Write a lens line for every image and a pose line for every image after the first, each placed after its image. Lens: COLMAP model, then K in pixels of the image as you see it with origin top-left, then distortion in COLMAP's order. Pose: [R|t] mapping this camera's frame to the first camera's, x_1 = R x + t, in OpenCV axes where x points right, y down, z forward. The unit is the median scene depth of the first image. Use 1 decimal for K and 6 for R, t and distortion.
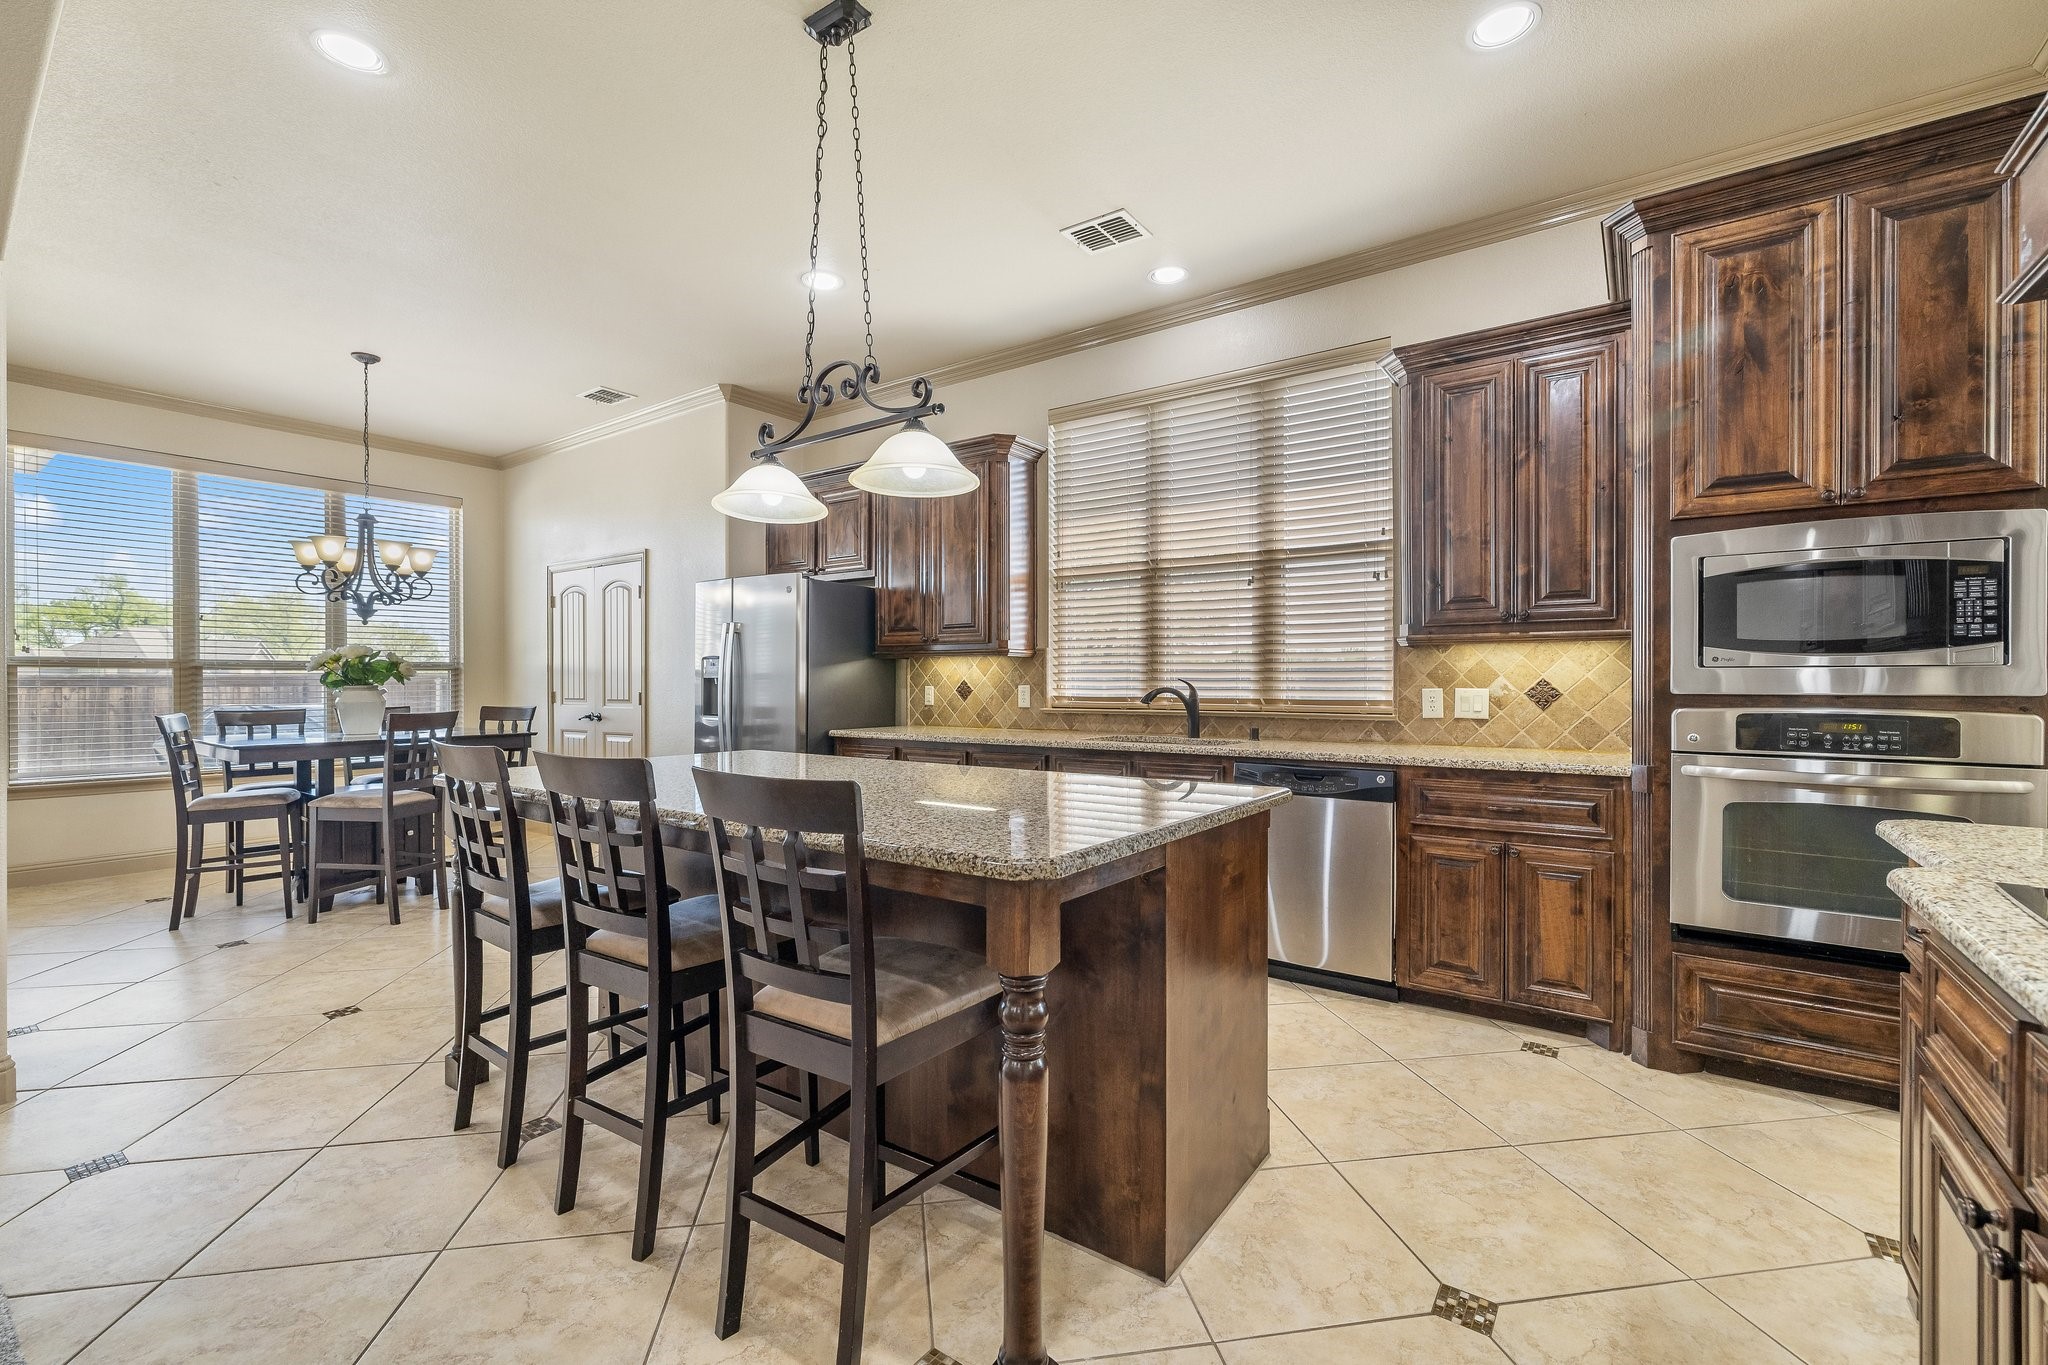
lens RADIAL K [[868.1, 0, 1022.0], [0, 868.1, 678.7], [0, 0, 1]] dist [0.000296, 0.000912]
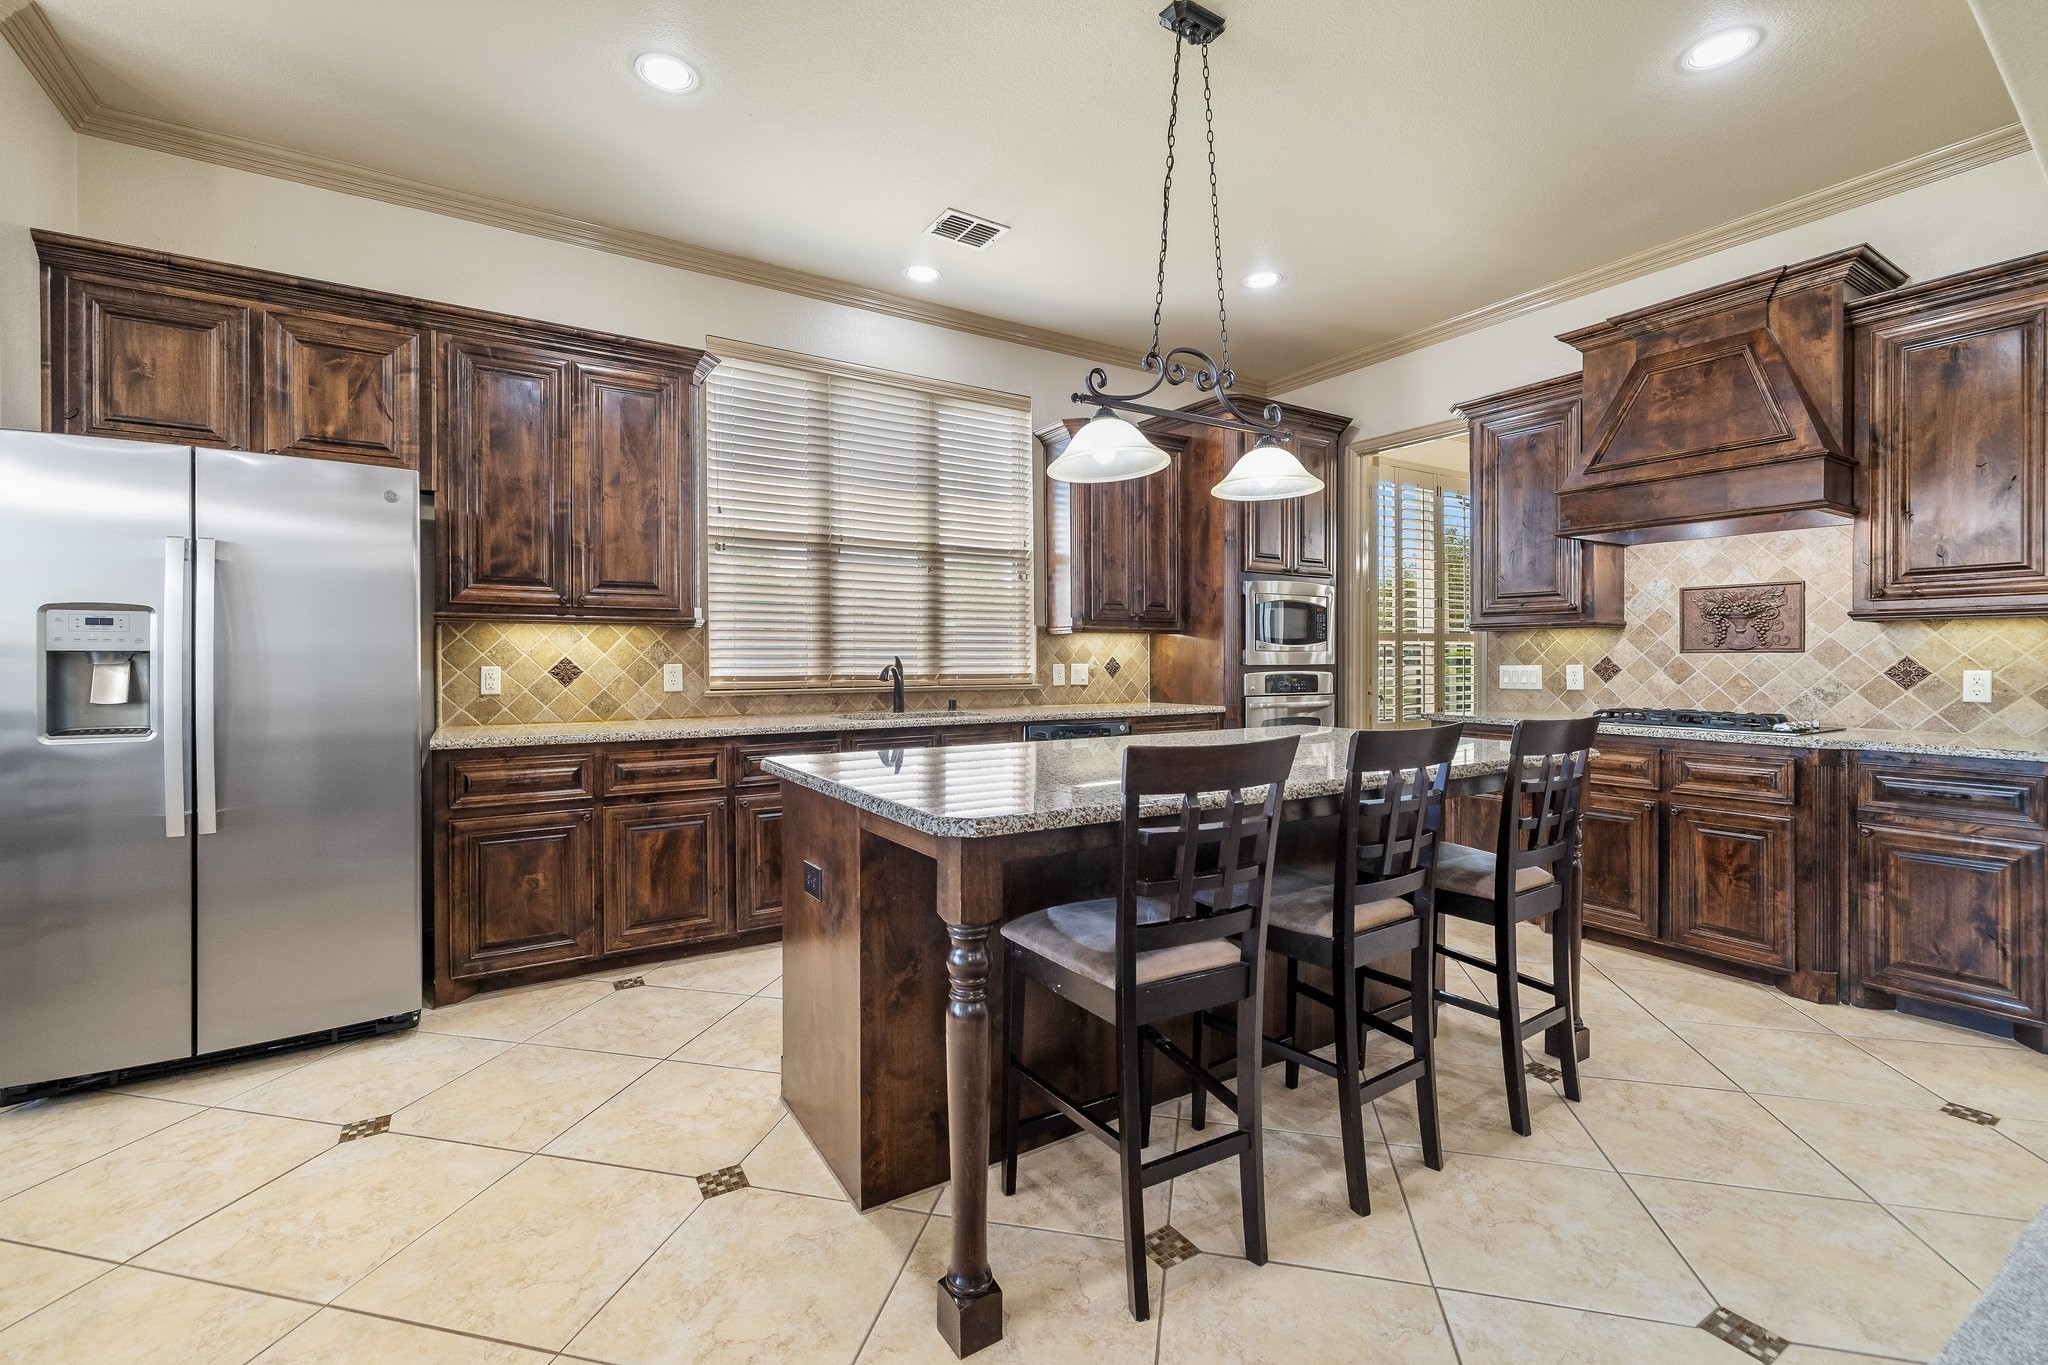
lens RADIAL K [[868.1, 0, 1032.6], [0, 868.1, 658.6], [0, 0, 1]] dist [0.000296, 0.000912]
pose [[0.371368, 0.001467, 0.928485, -0.689356], [-0.000938, 0.999999, -0.001205, 0.003756], [-0.928485, -0.000423, 0.371369, 0.438072]]
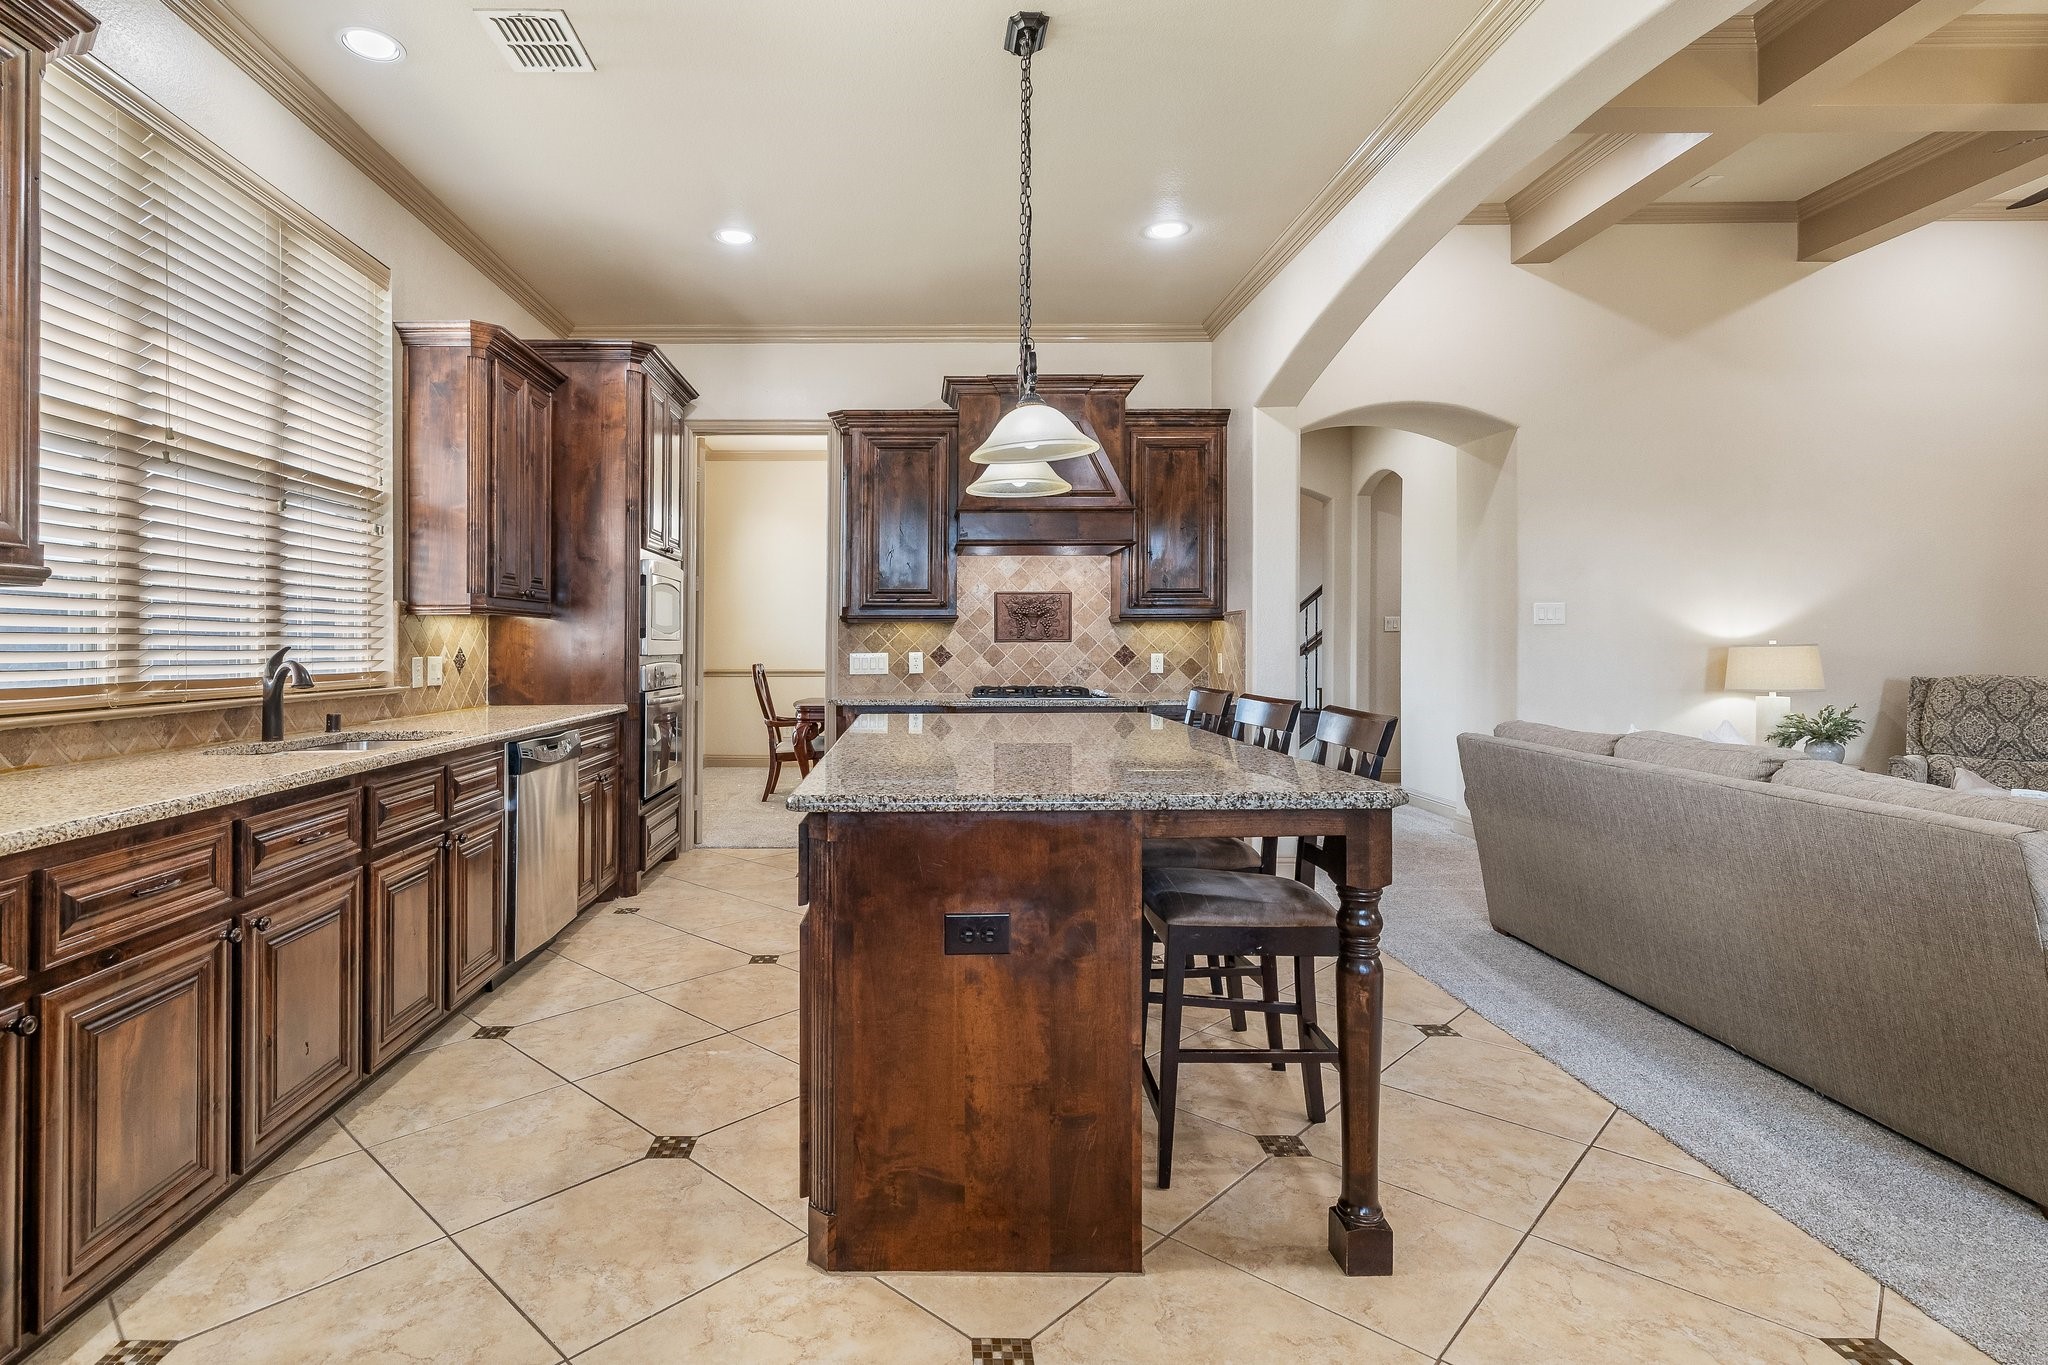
lens RADIAL K [[951.0, 0, 973.5], [0, 951.0, 641.4], [0, 0, 1]] dist [0.002838, -0.001333]
pose [[-0.568900, 0.006071, 0.822384, -0.630782], [0.003246, 0.999982, -0.005137, 0.001218], [-0.822400, -0.000252, -0.568909, 0.935199]]
